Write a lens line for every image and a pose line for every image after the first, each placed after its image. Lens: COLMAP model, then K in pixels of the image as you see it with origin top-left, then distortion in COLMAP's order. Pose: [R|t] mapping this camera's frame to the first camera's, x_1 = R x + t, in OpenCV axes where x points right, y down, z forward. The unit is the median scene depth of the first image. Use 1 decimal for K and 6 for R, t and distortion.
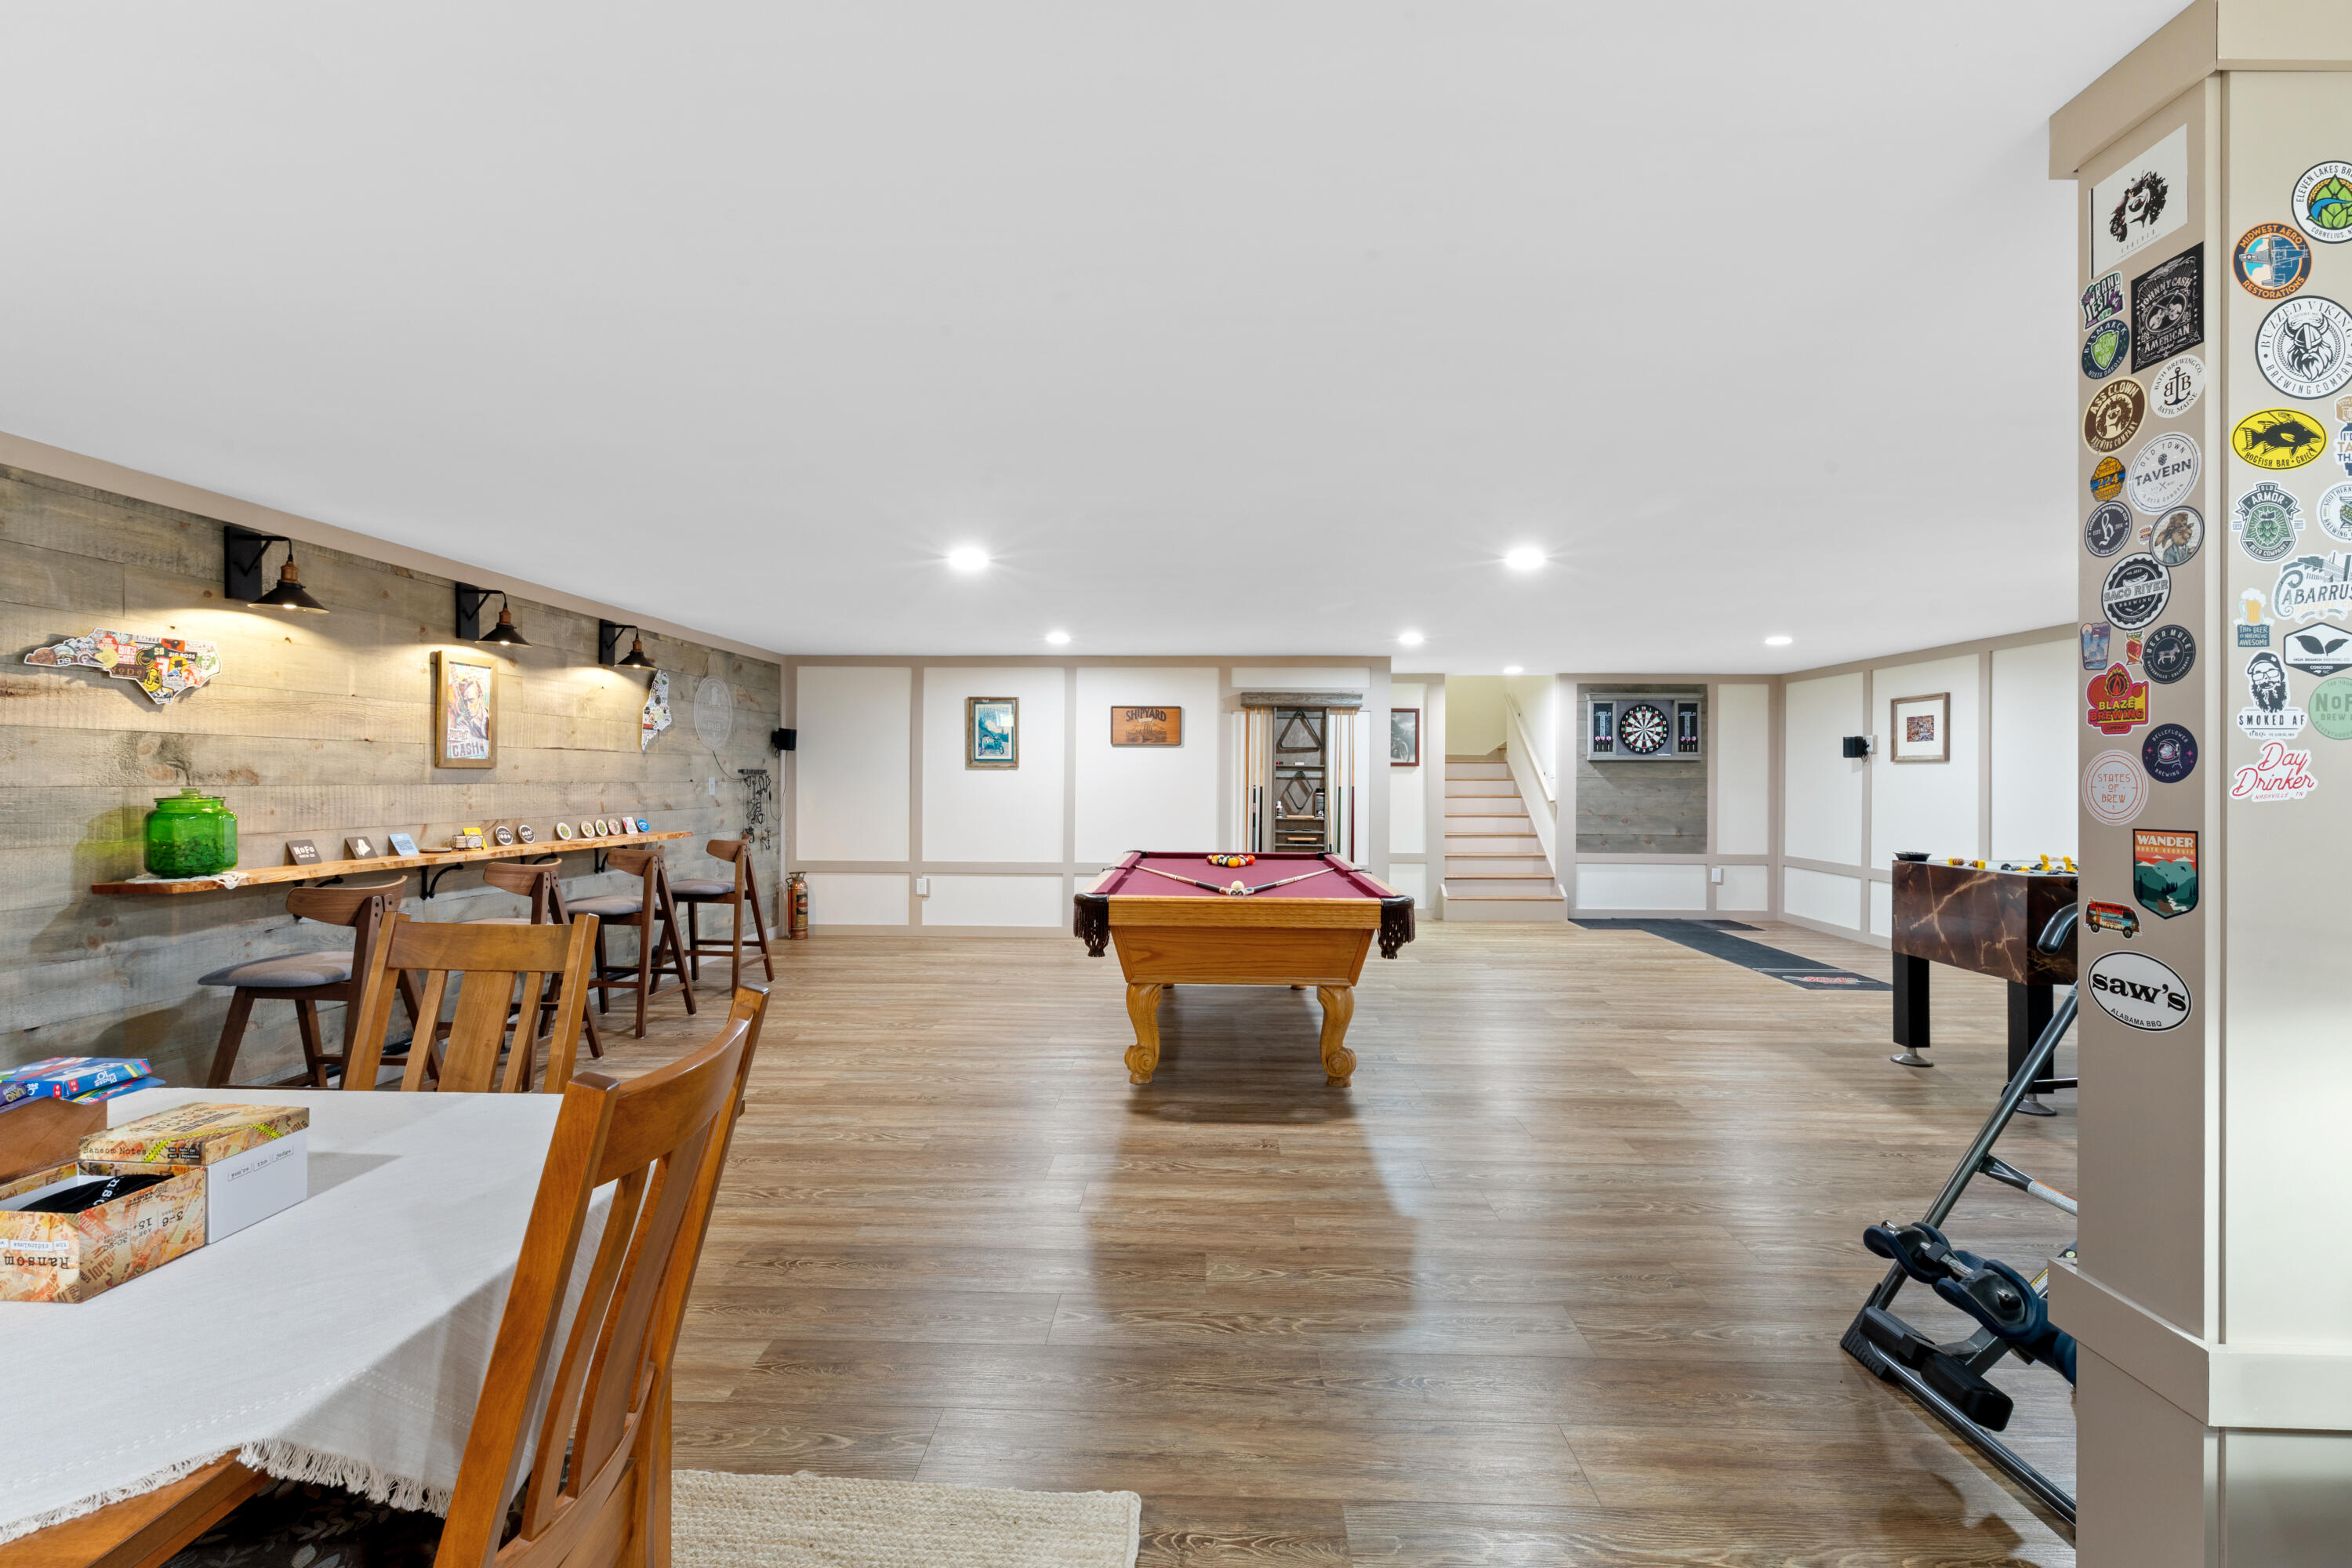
lens RADIAL K [[1014.5, 0, 1176.1], [0, 1014.5, 777.1], [0, 0, 1]] dist [0.007641, -0.001247]
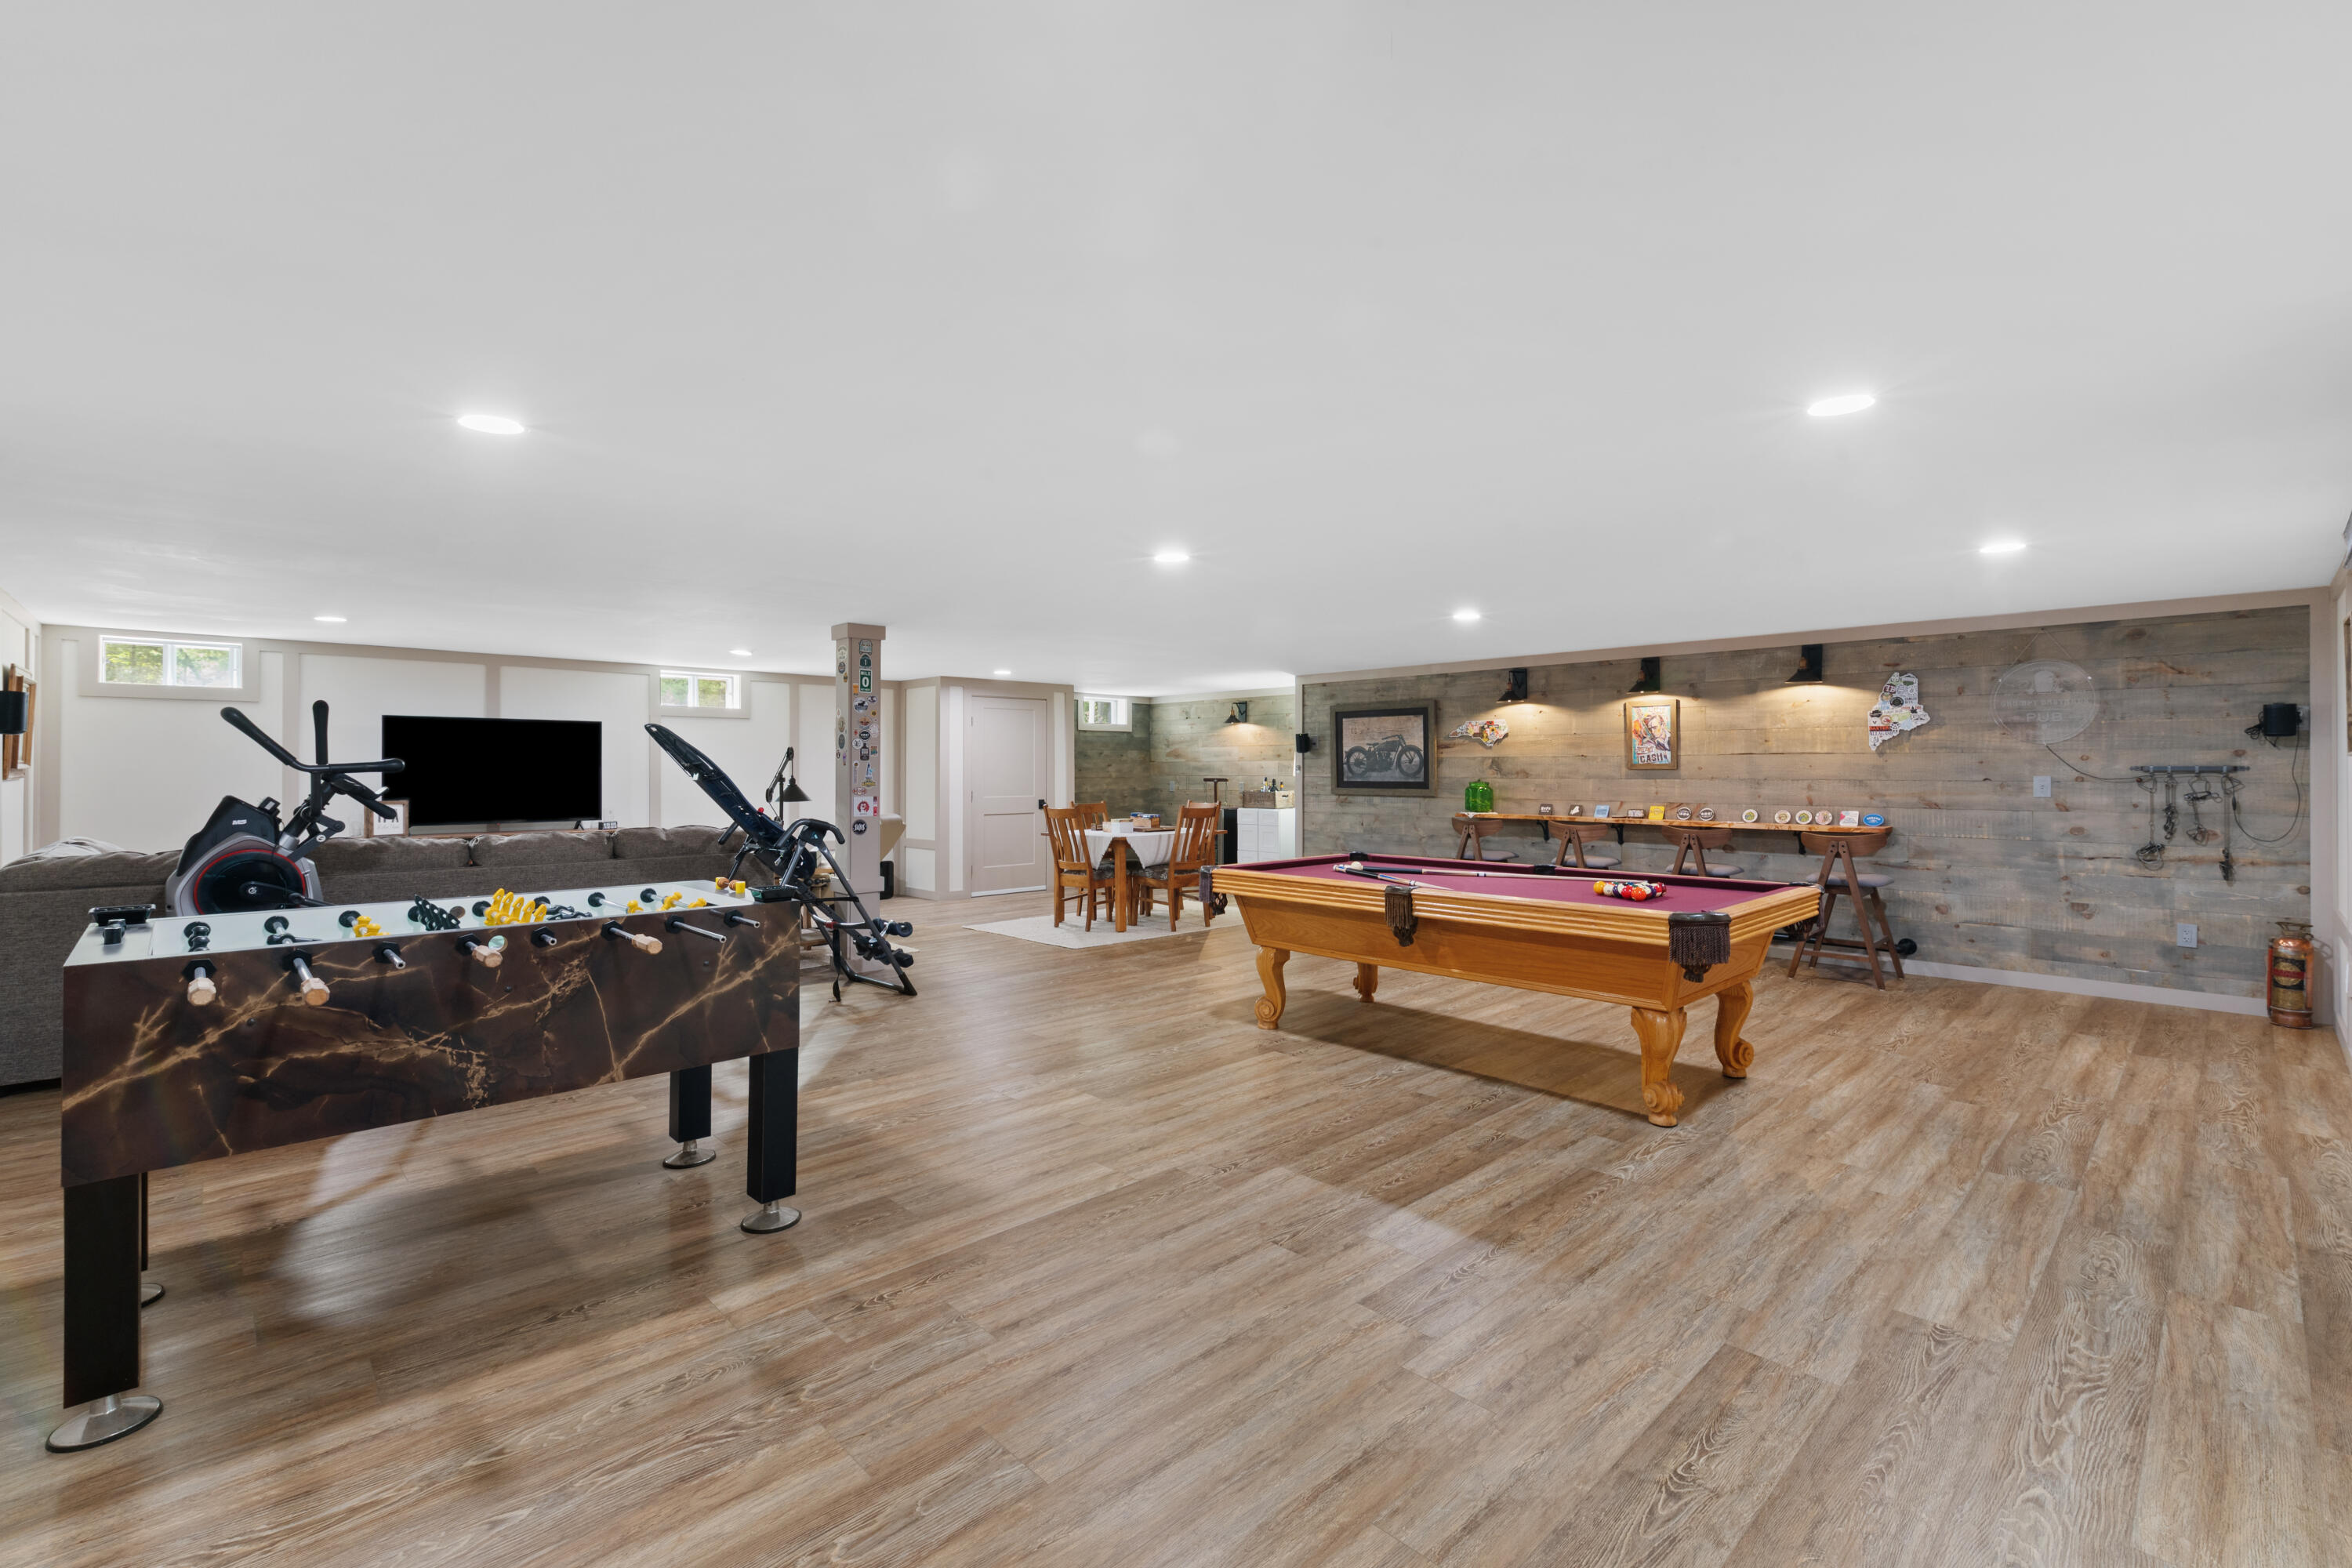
lens RADIAL K [[1014.5, 0, 1178.9], [0, 1014.5, 776.8], [0, 0, 1]] dist [0.007641, -0.001247]
pose [[-0.715636, -0.004280, -0.698460, 1.068086], [-0.007446, 0.999971, 0.001502, 0.006788], [0.698434, 0.006275, -0.715647, 1.769076]]
